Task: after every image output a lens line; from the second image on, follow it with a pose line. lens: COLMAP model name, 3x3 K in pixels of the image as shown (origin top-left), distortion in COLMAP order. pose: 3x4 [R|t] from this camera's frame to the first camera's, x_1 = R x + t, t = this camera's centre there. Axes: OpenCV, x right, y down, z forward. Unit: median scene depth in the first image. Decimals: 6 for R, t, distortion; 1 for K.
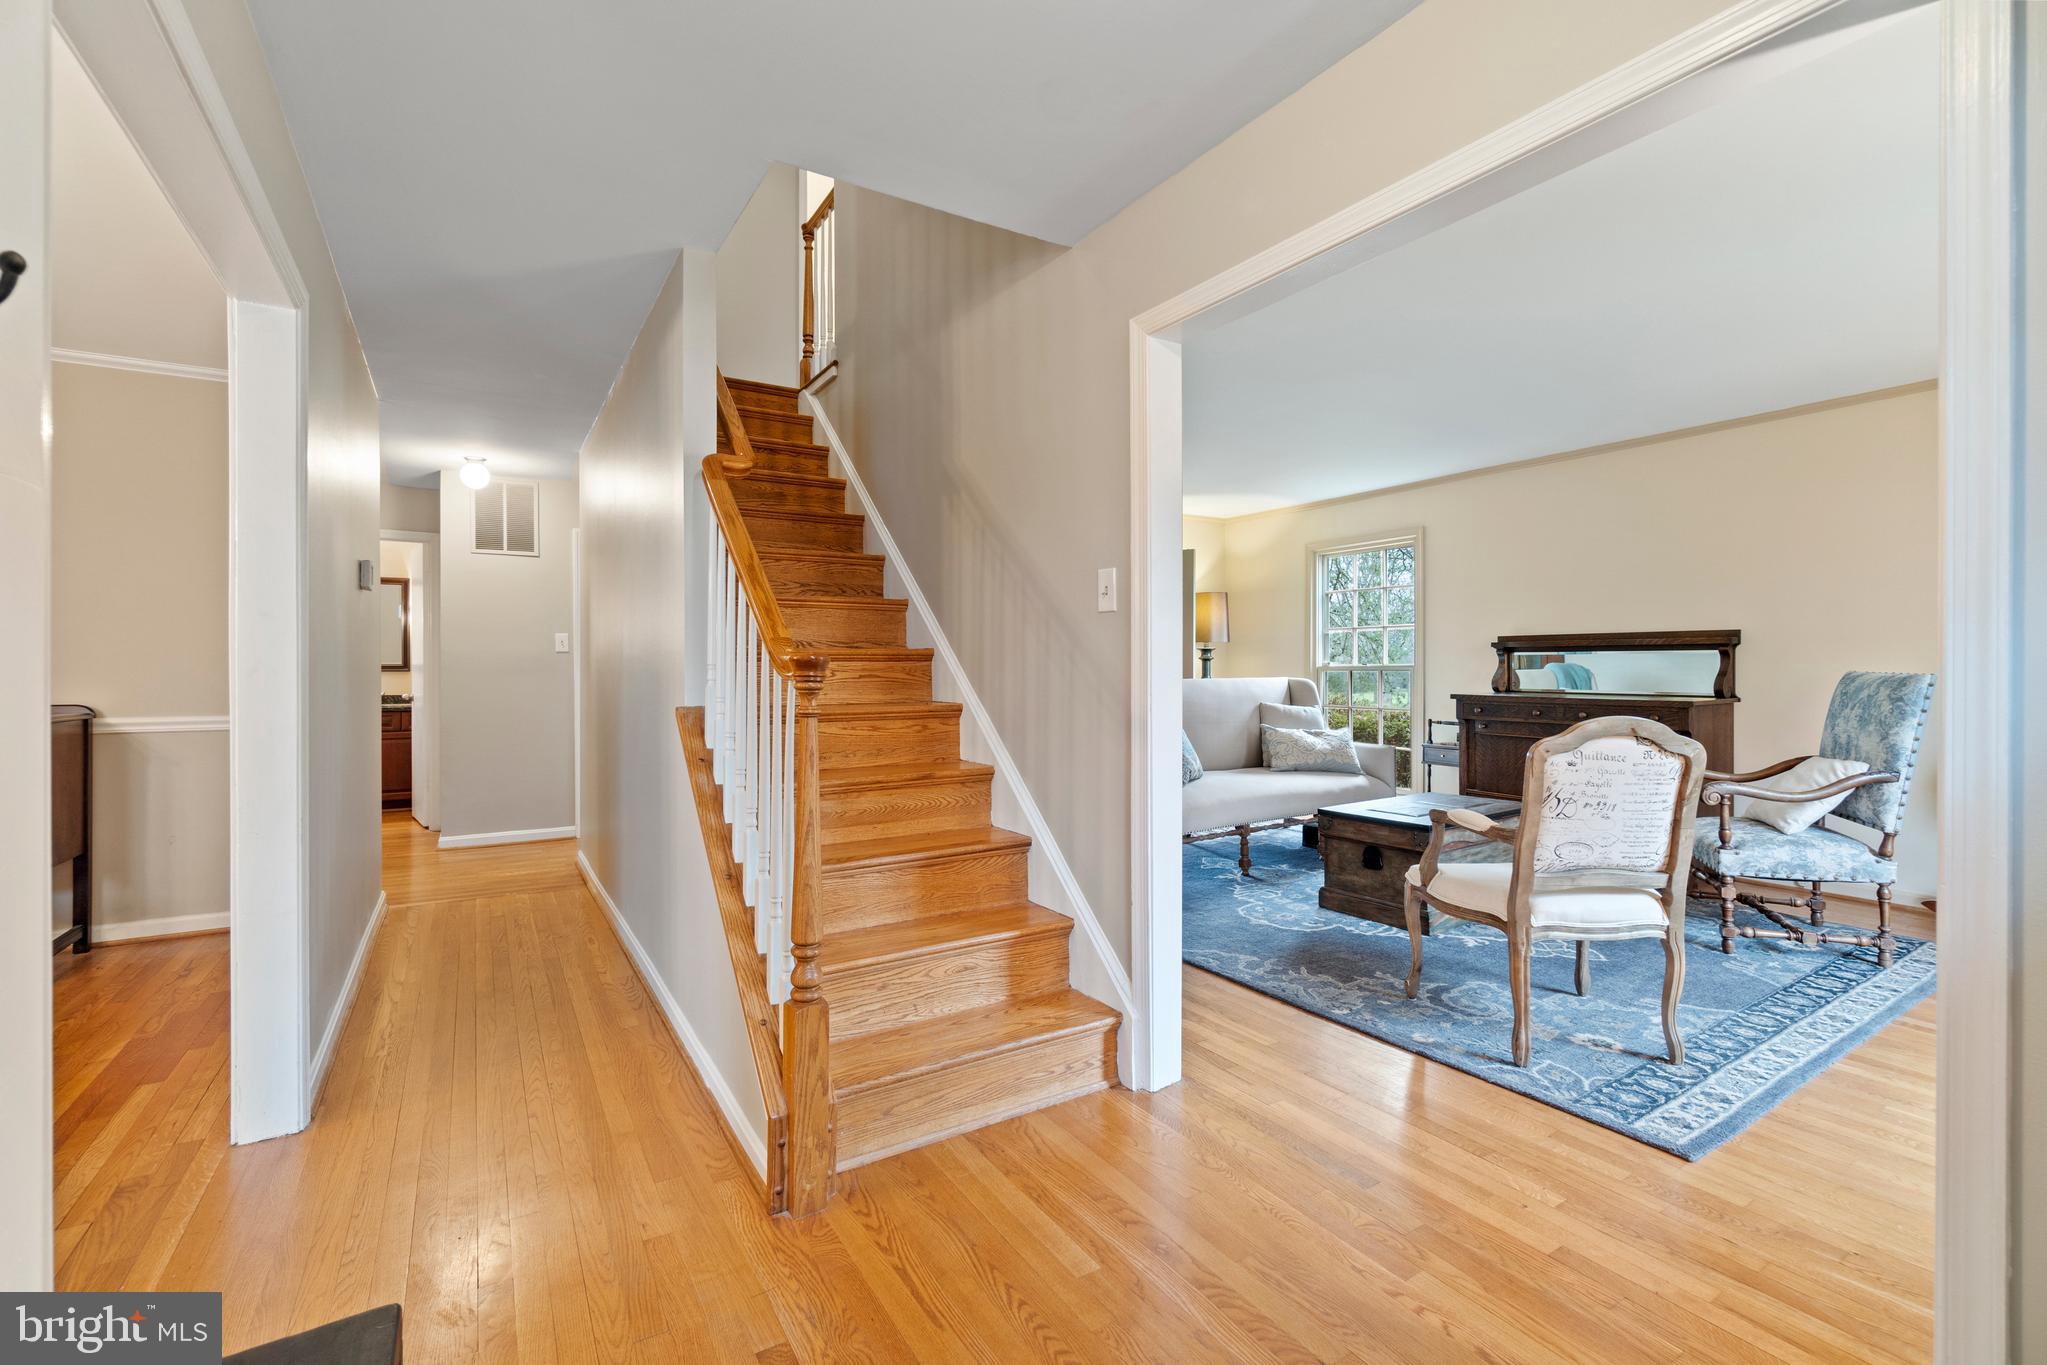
lens RADIAL K [[881.5, 0, 996.6], [0, 881.5, 666.0], [0, 0, 1]] dist [-0.010694, 0.003995]
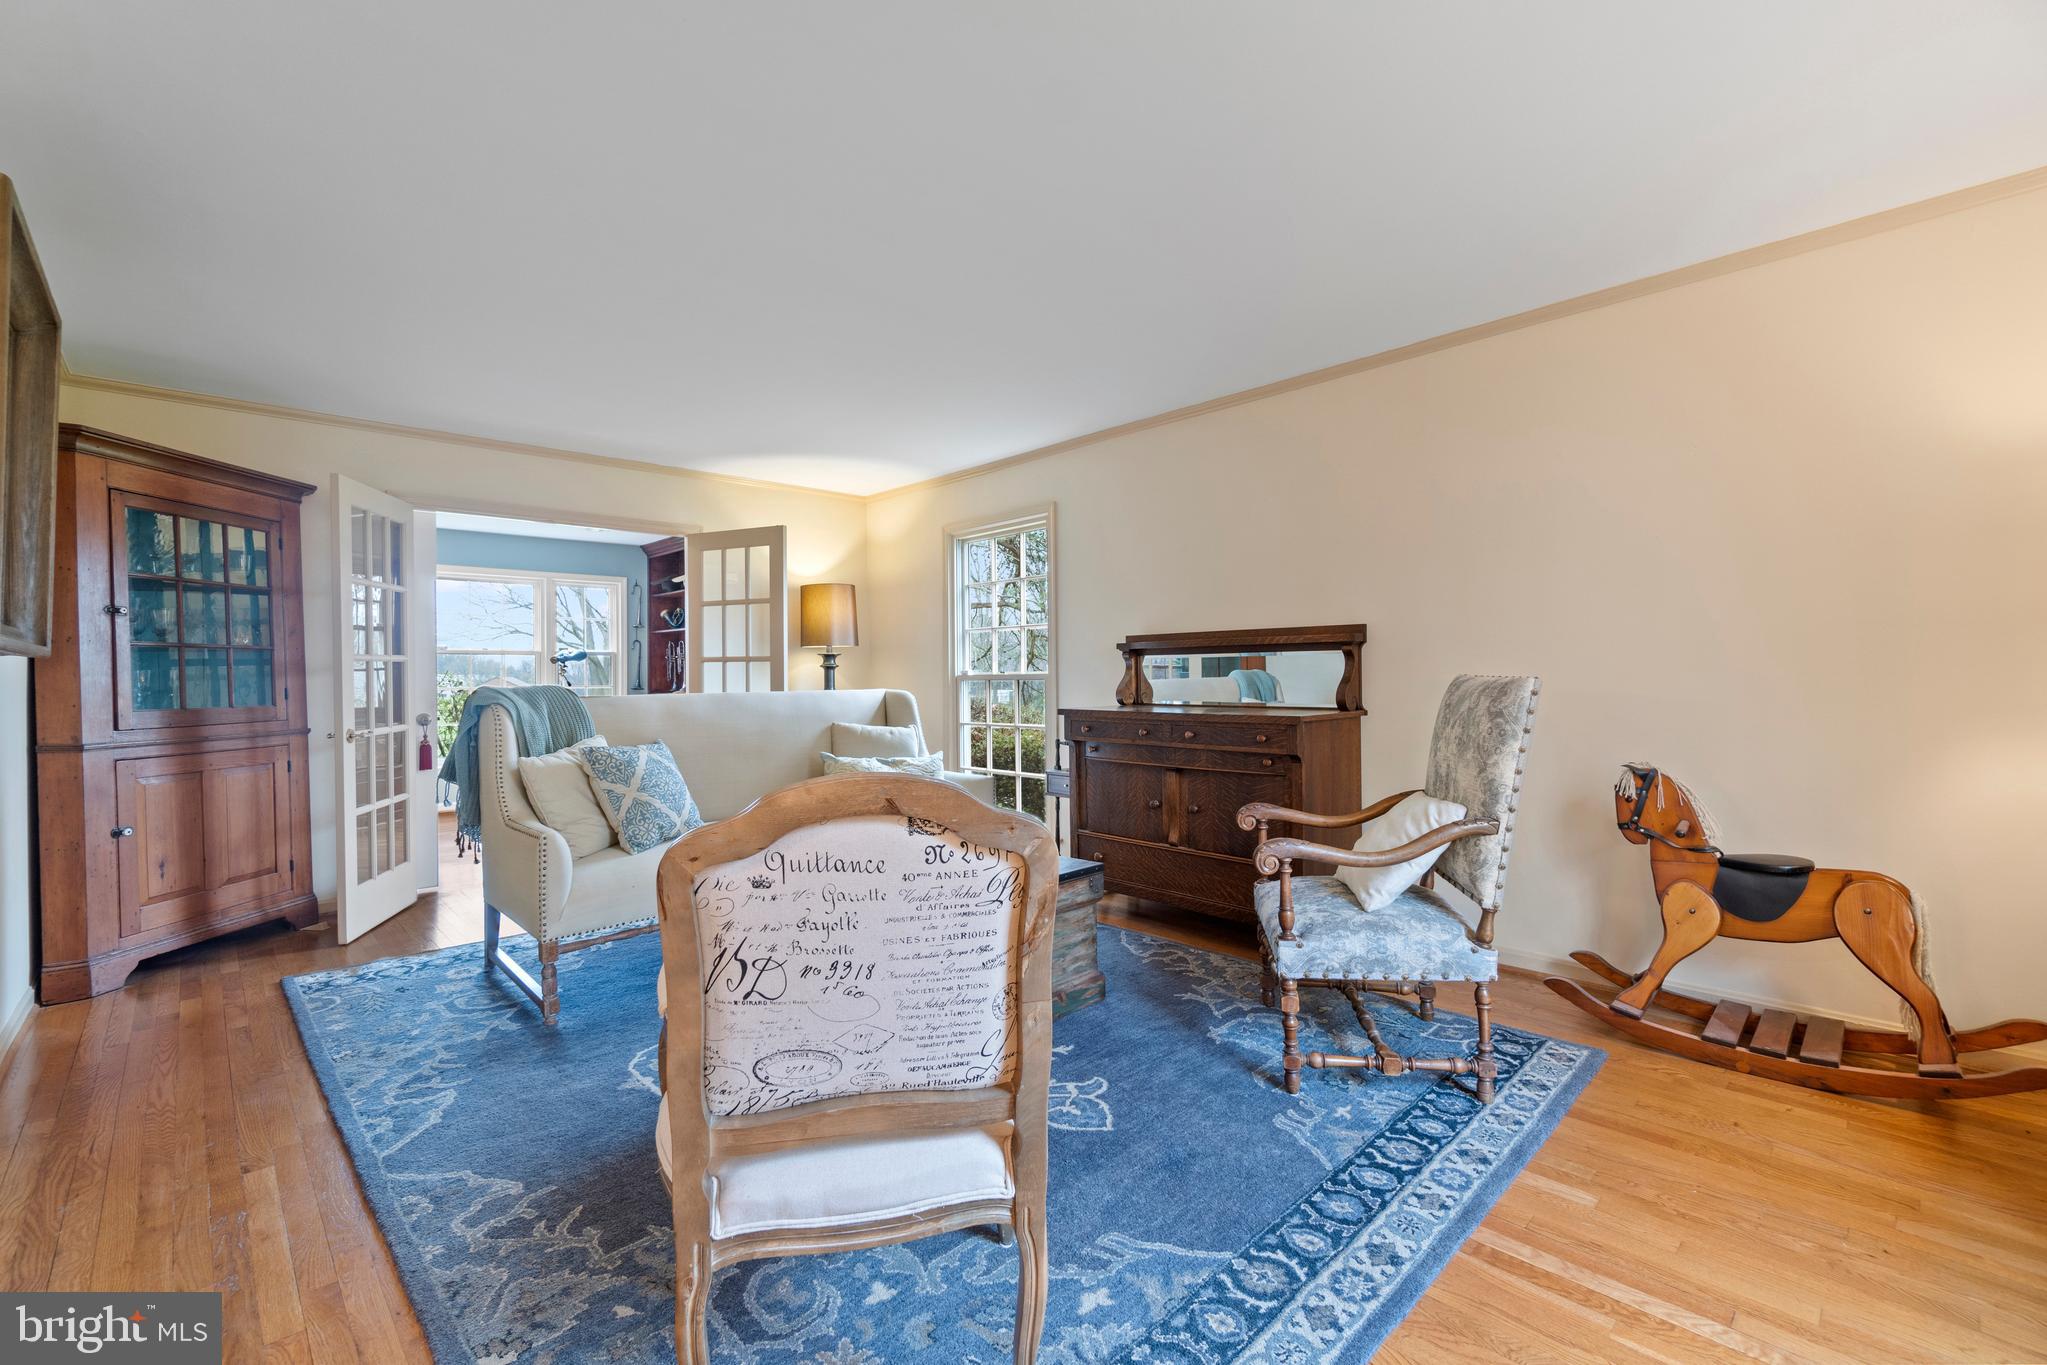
lens RADIAL K [[881.5, 0, 1003.7], [0, 881.5, 673.3], [0, 0, 1]] dist [-0.010694, 0.003995]
pose [[0.978640, -0.004940, 0.205523, 0.489073], [0.006081, 0.999969, -0.004922, 0.006435], [-0.205493, 0.006066, 0.978640, 0.387103]]
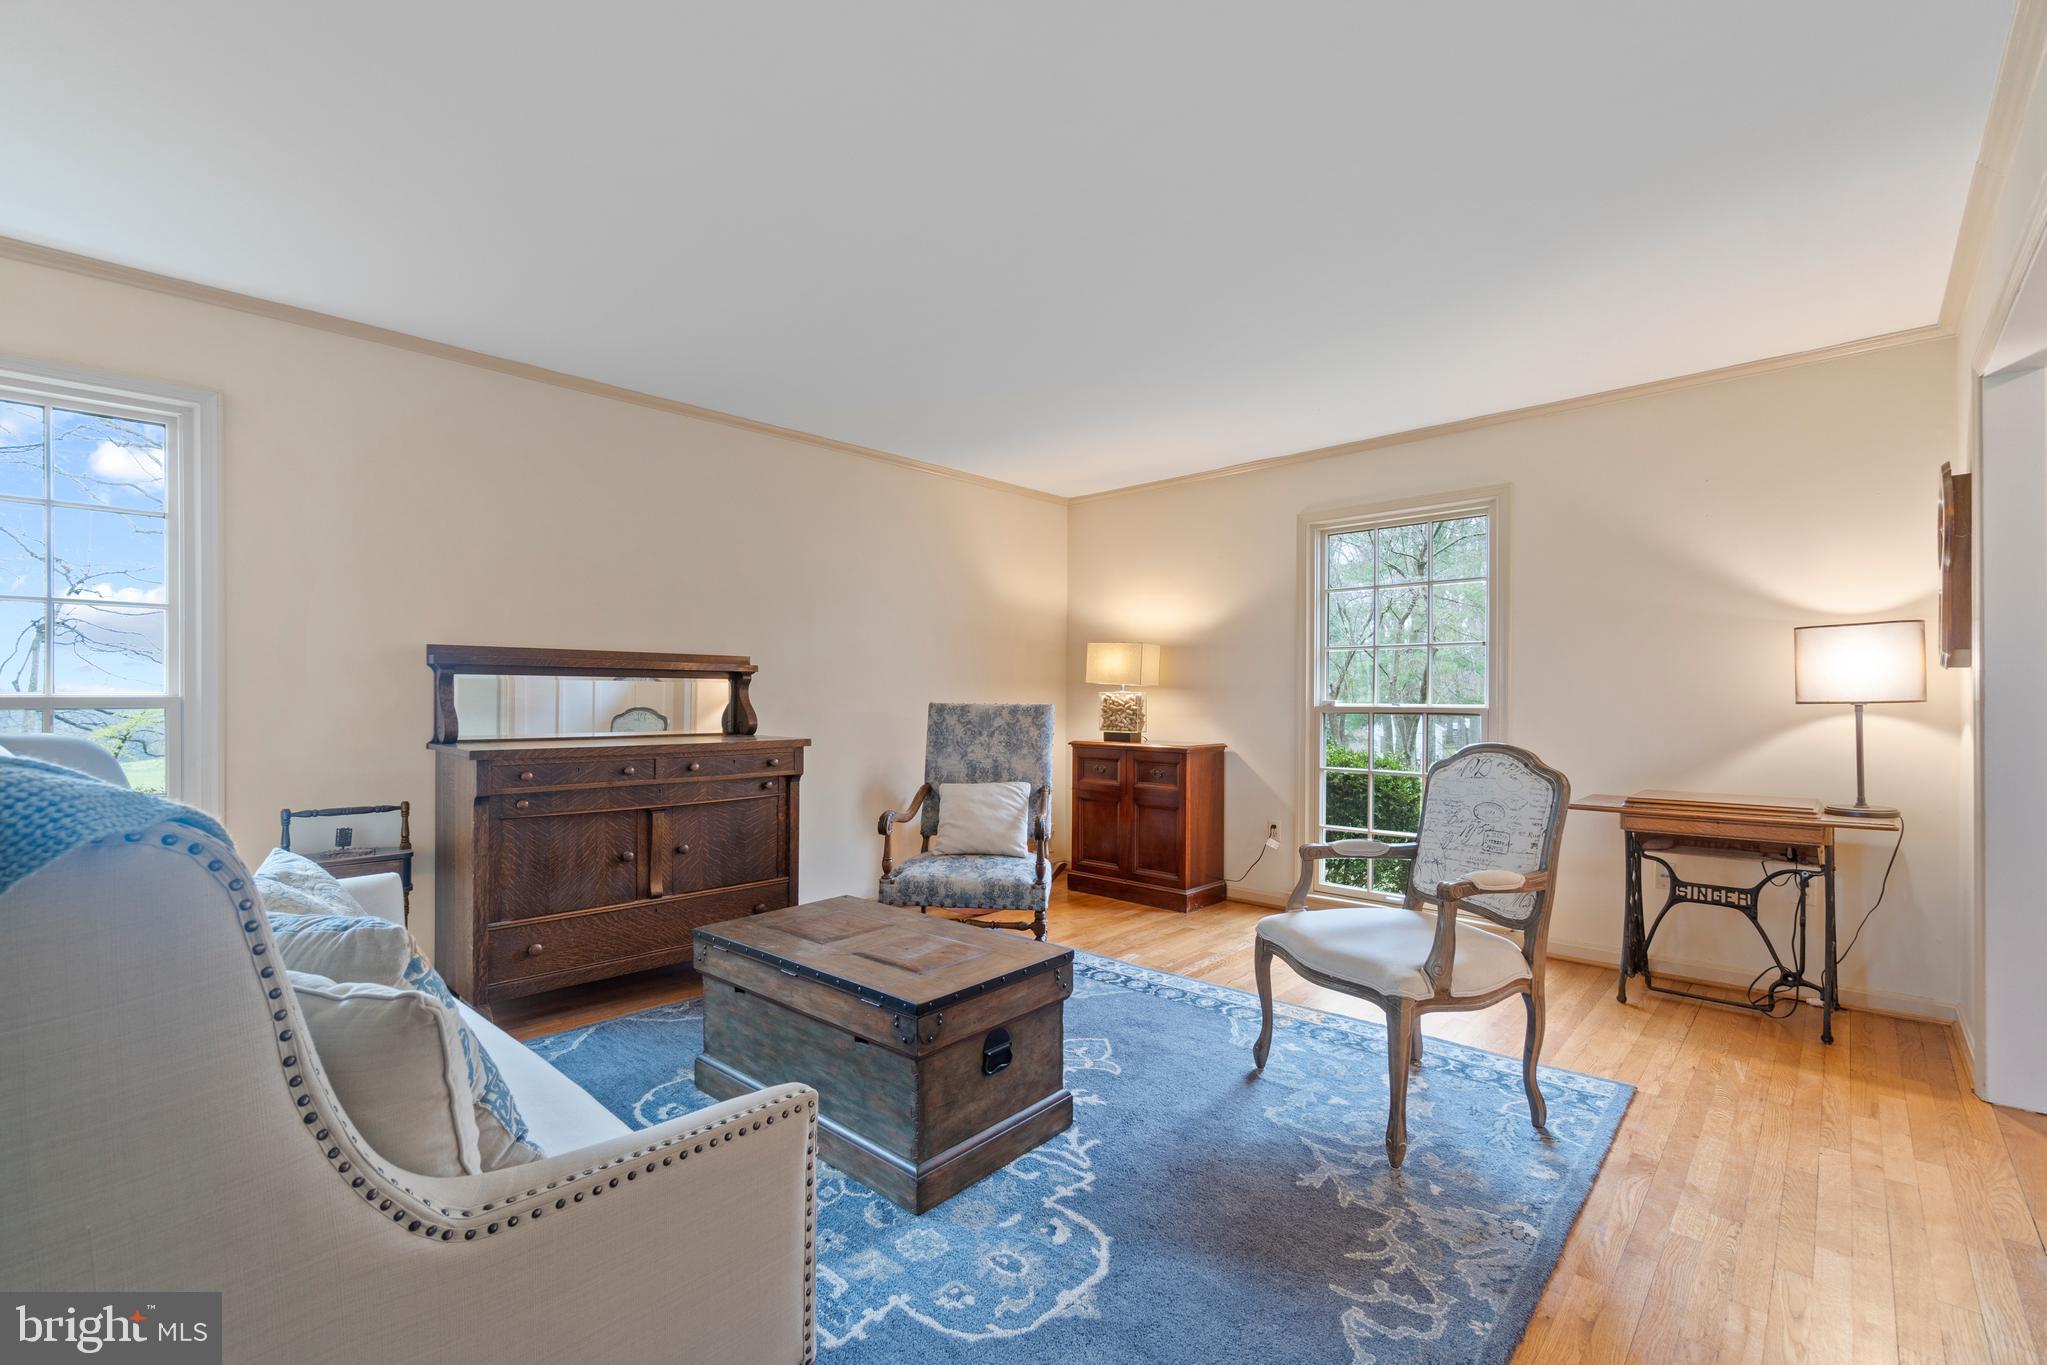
lens RADIAL K [[881.5, 0, 1017.9], [0, 881.5, 701.7], [0, 0, 1]] dist [-0.010694, 0.003995]
pose [[-0.262132, -0.000768, 0.965032, -0.112187], [0.001601, 0.999998, 0.001231, 0.004252], [-0.965031, 0.001868, -0.262130, 1.306009]]
